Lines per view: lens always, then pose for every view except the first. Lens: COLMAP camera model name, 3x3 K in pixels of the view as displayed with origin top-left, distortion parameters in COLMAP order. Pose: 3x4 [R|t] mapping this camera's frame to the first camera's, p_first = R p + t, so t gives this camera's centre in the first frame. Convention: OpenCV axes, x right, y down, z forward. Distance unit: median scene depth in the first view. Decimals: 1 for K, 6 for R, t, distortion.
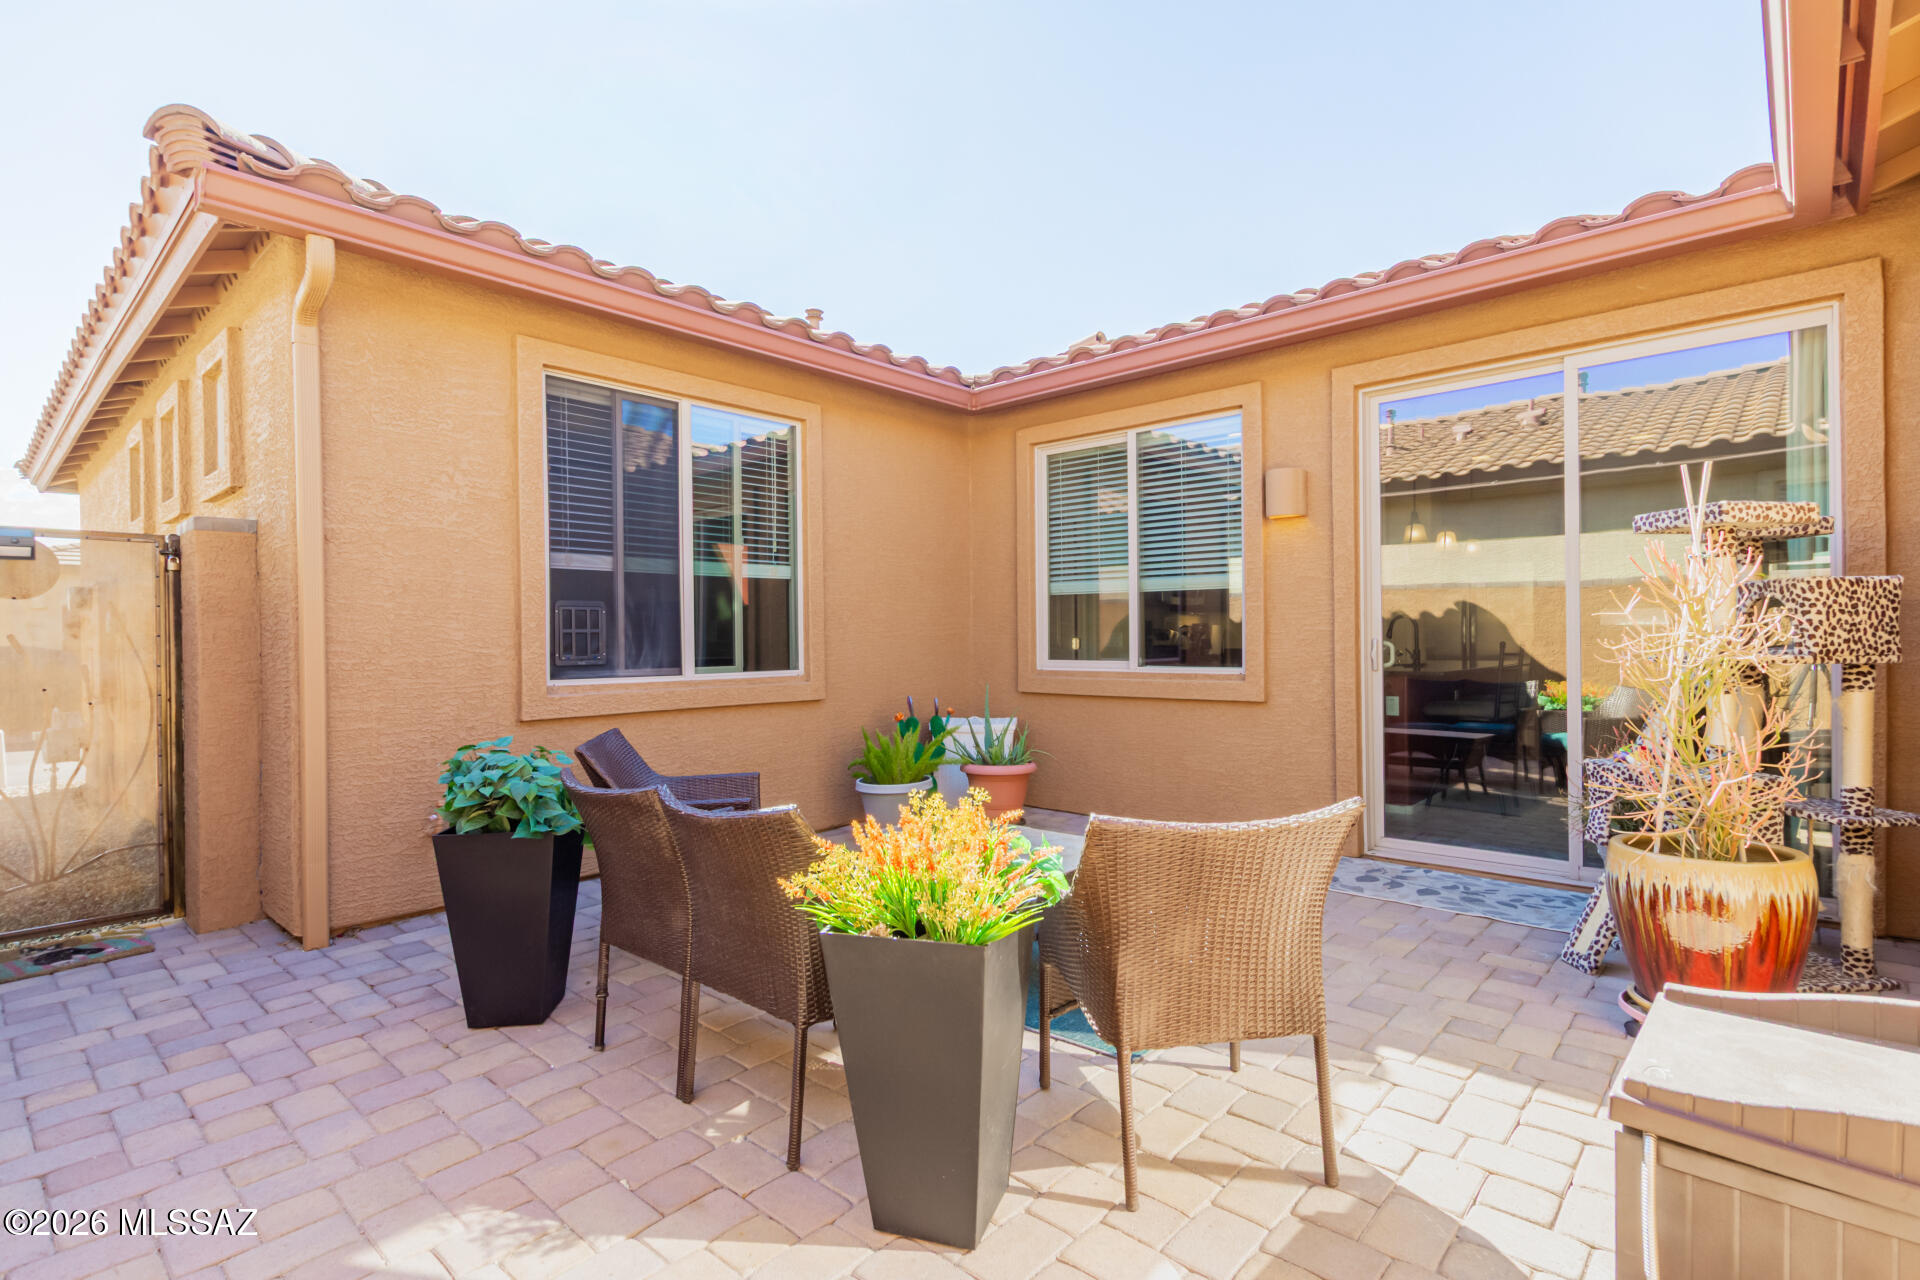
lens RADIAL K [[909.7, 0, 959.2], [0, 909.7, 641.3], [0, 0, 1]] dist [-0.000005, 0.000029]
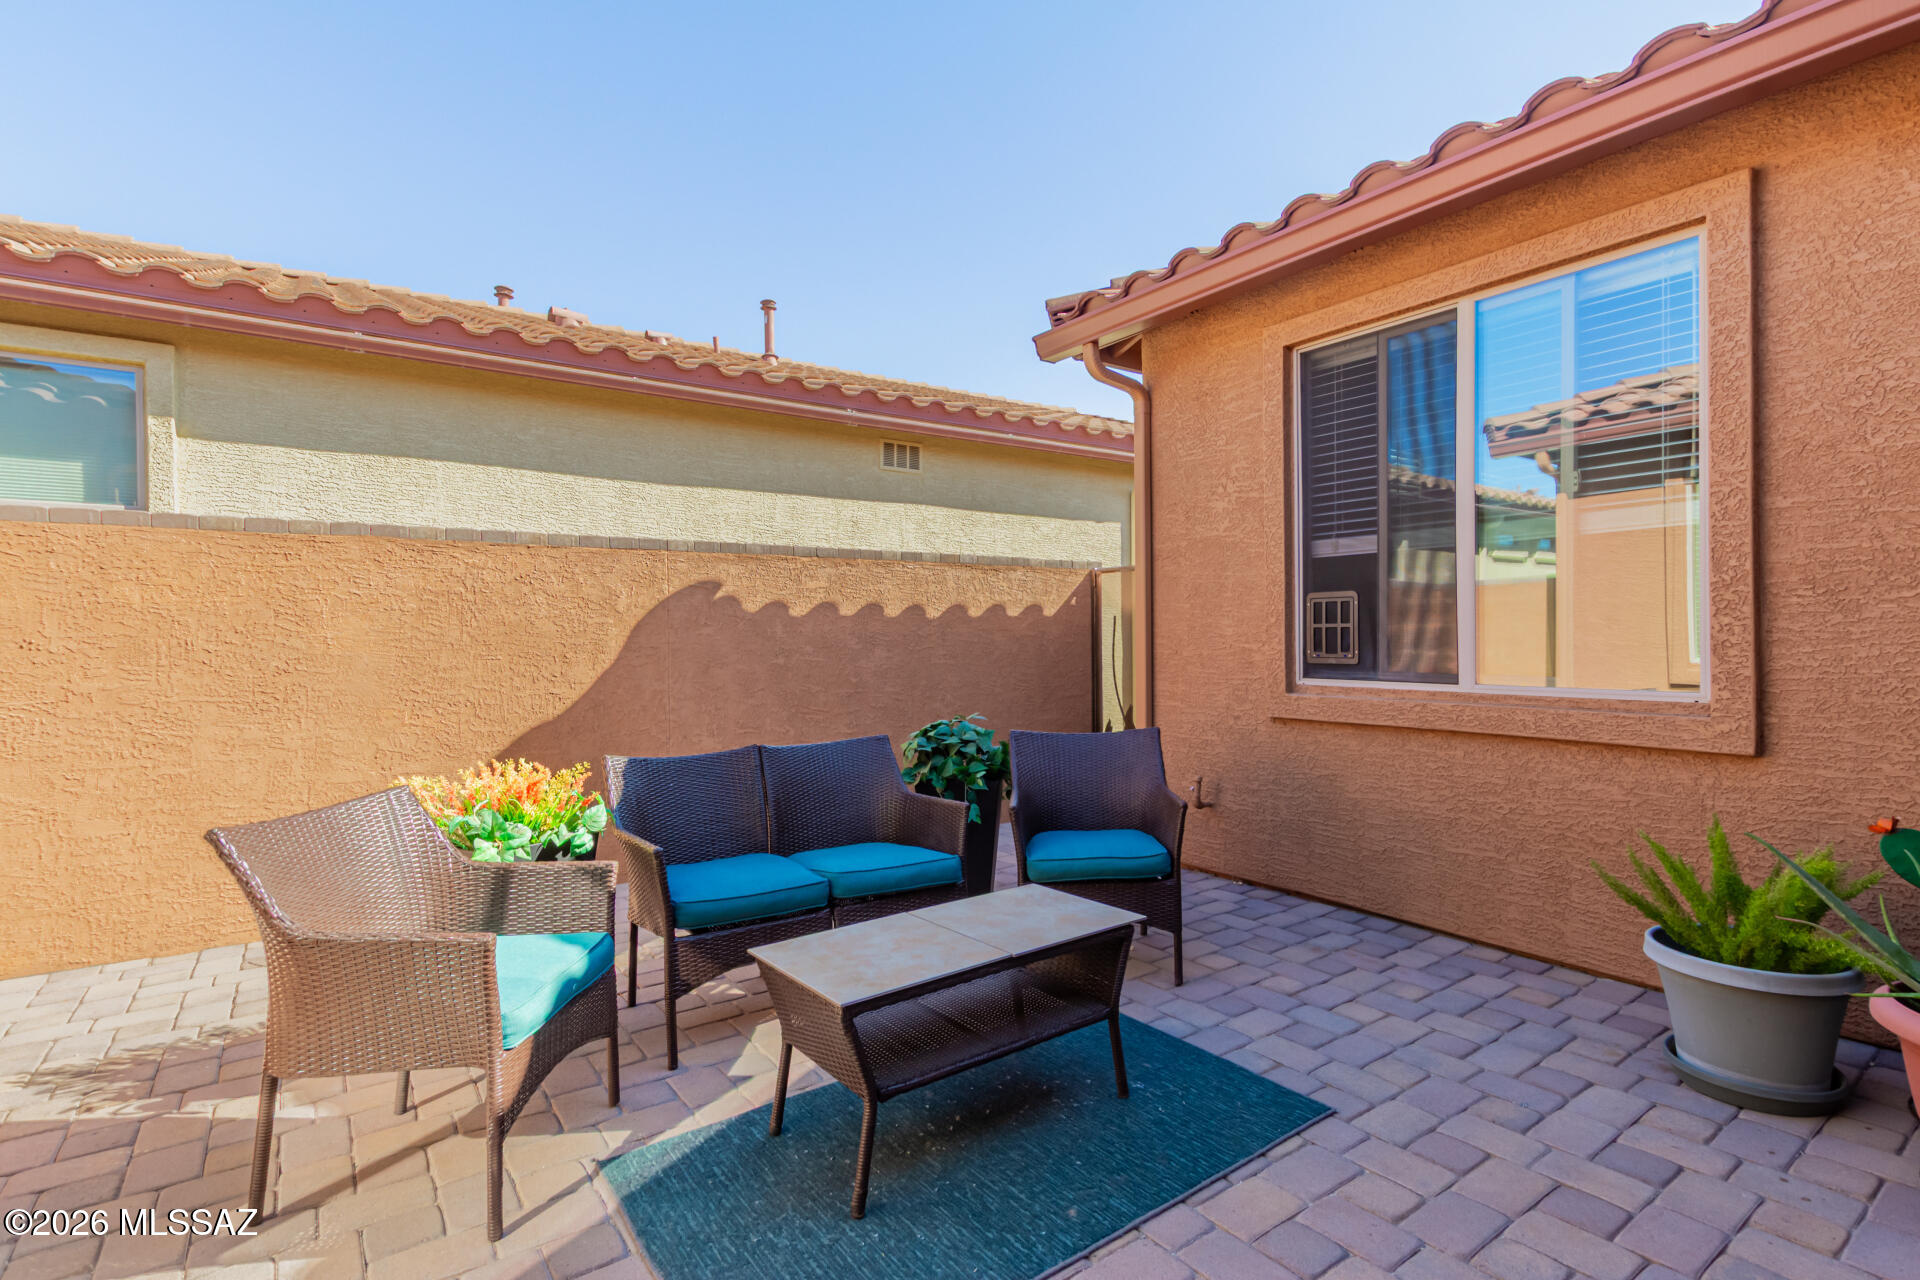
lens RADIAL K [[909.7, 0, 959.2], [0, 909.7, 635.7], [0, 0, 1]] dist [-0.000005, 0.000029]
pose [[-0.219785, 0.010389, -0.975493, 0.540479], [0.003424, 0.999945, 0.009878, -0.011853], [0.975542, -0.001169, -0.219809, 0.855356]]
